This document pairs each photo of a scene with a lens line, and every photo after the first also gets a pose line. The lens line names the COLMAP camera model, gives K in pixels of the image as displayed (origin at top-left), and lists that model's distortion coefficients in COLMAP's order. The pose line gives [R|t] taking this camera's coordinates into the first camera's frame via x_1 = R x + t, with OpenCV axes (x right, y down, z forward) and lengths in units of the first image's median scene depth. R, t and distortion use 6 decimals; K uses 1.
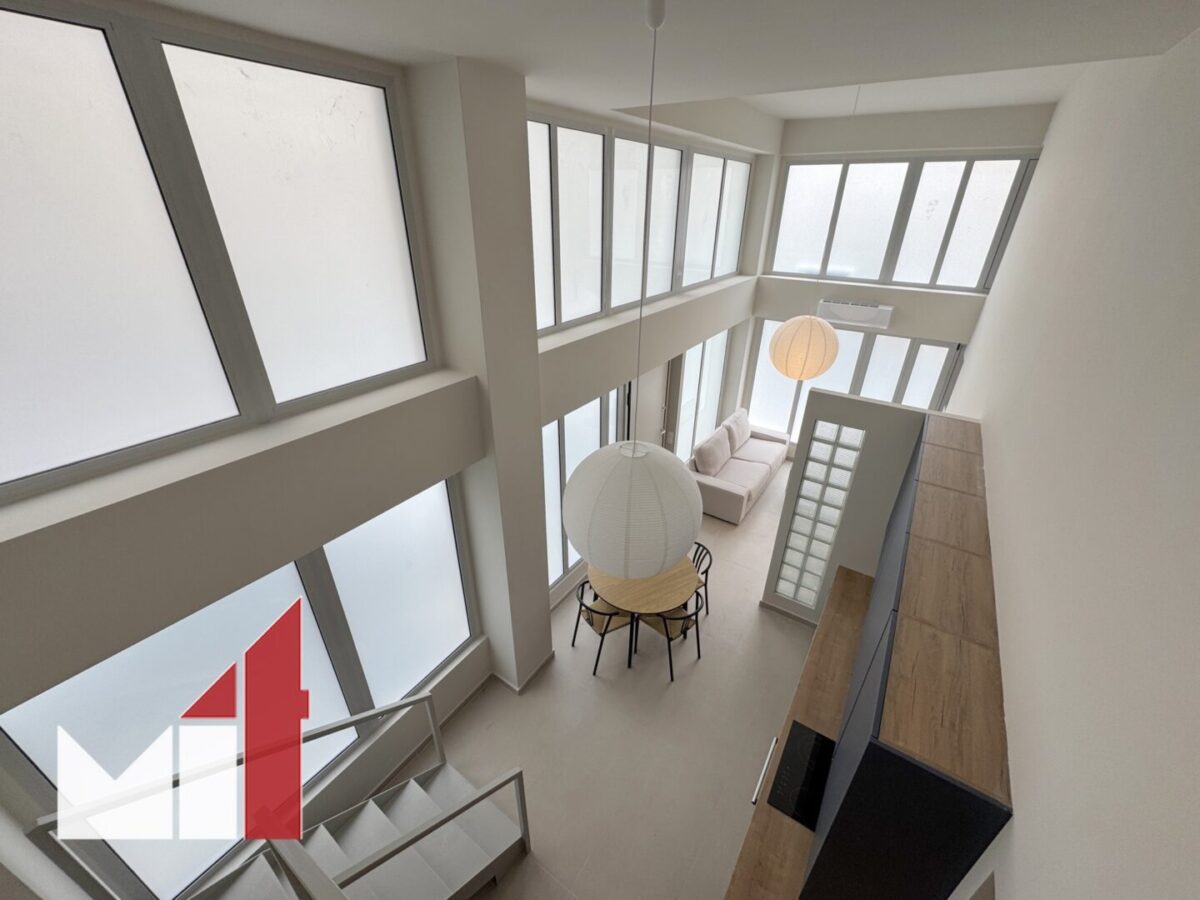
lens RADIAL K [[477.5, 0, 598.3], [0, 477.5, 449.3], [0, 0, 1]] dist [-0.002716, -0.000231]
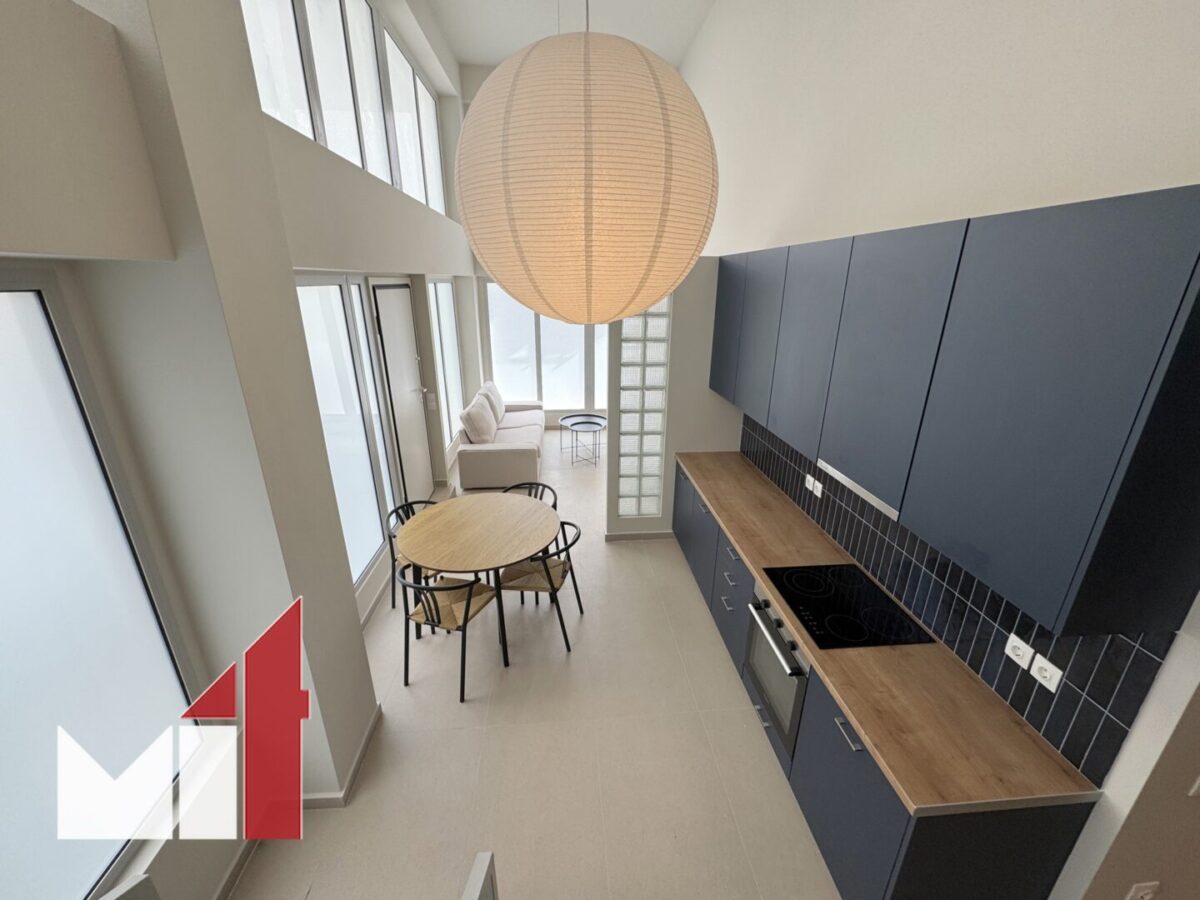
lens RADIAL K [[477.5, 0, 598.3], [0, 477.5, 449.3], [0, 0, 1]] dist [-0.002716, -0.000231]
pose [[0.780505, -0.216452, 0.586482, -0.158684], [0.291285, 0.956003, -0.034819, 0.219675], [-0.553141, 0.198010, 0.809214, 0.313527]]
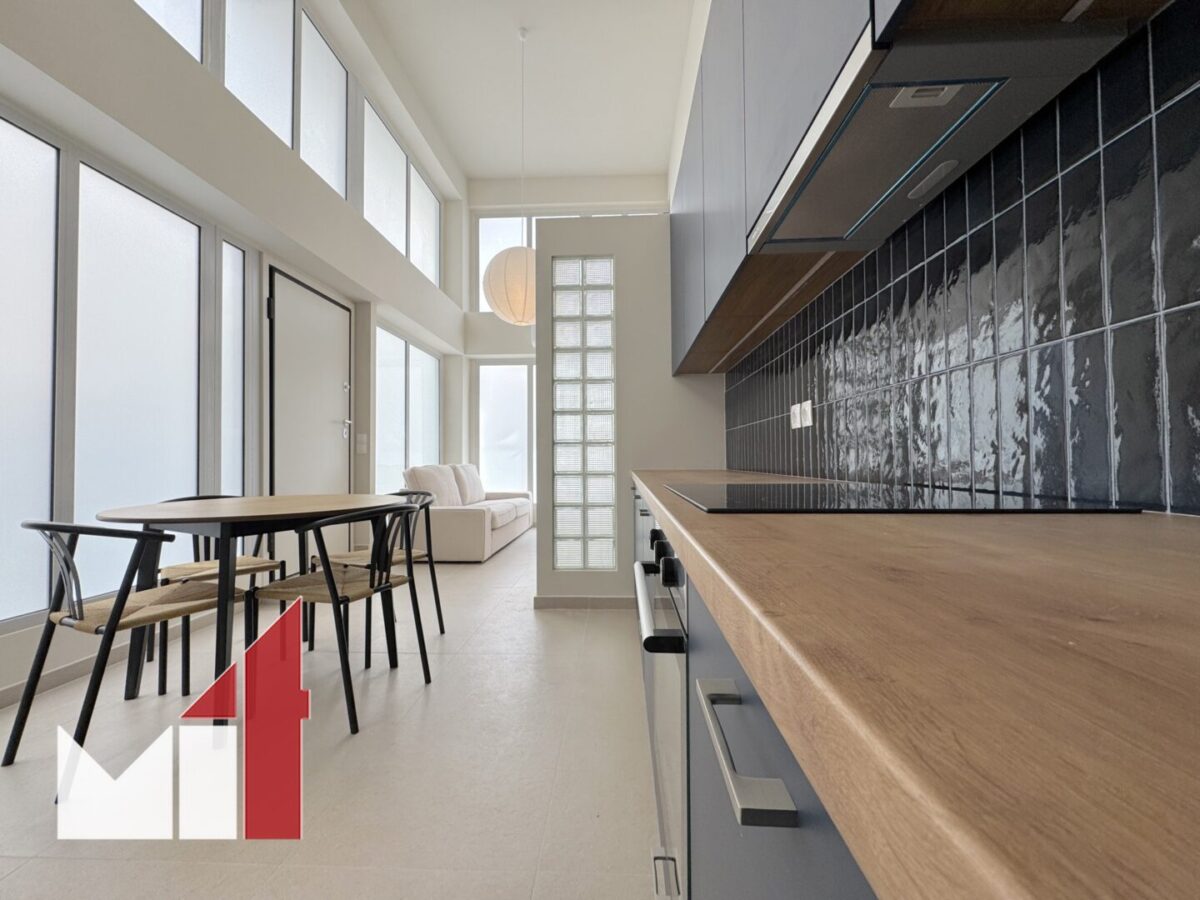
lens RADIAL K [[477.5, 0, 598.3], [0, 477.5, 449.3], [0, 0, 1]] dist [-0.002716, -0.000231]
pose [[0.853978, -0.004422, 0.520290, 0.117431], [0.252955, 0.877365, -0.407732, 0.464655], [-0.454681, 0.479804, 0.750369, 0.496239]]
